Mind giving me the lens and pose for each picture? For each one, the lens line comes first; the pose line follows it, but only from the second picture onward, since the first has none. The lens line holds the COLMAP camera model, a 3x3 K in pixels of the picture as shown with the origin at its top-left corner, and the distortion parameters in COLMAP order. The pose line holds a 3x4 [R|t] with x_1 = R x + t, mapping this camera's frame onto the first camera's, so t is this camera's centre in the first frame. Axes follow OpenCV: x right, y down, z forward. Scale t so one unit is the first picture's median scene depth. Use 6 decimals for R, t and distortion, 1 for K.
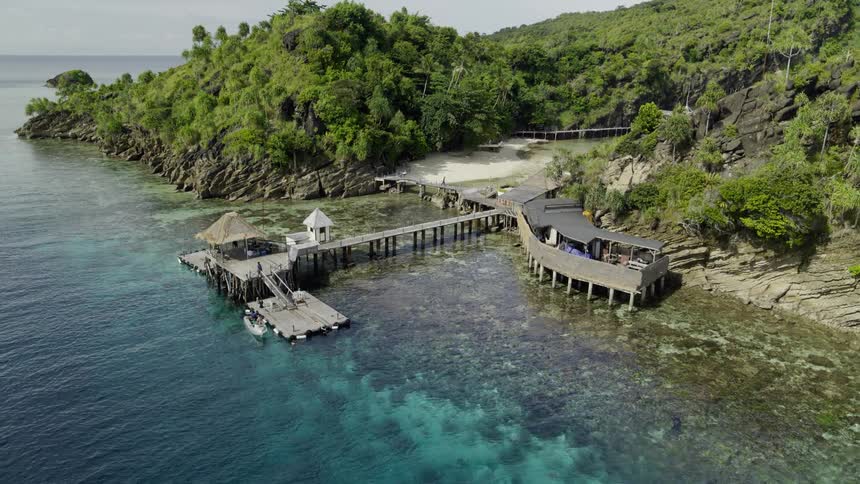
lens RADIAL K [[618.1, 0, 430.0], [0, 618.1, 242.0], [0, 0, 1]] dist [-0.102205, 0.066554]
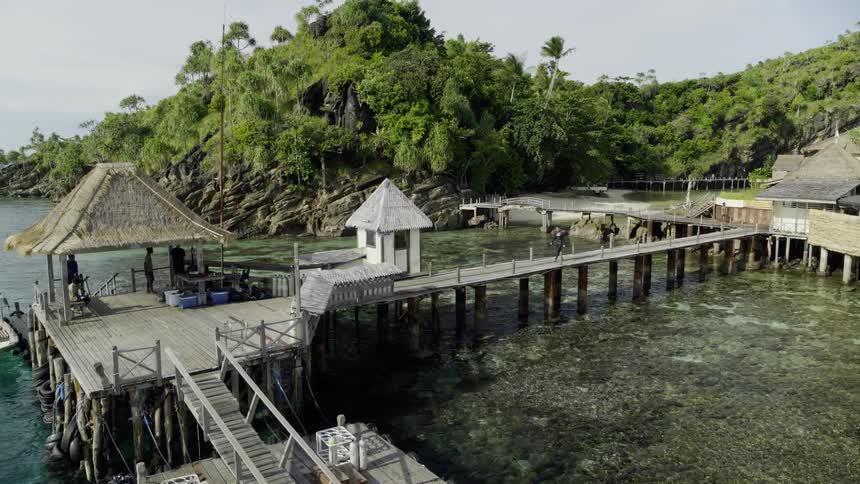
lens RADIAL K [[618.1, 0, 430.0], [0, 618.1, 242.0], [0, 0, 1]] dist [-0.102205, 0.066554]
pose [[0.998901, -0.021405, -0.041695, -0.093997], [0.014330, 0.986501, -0.163128, 0.025493], [0.044624, 0.162351, 0.985723, 0.429053]]
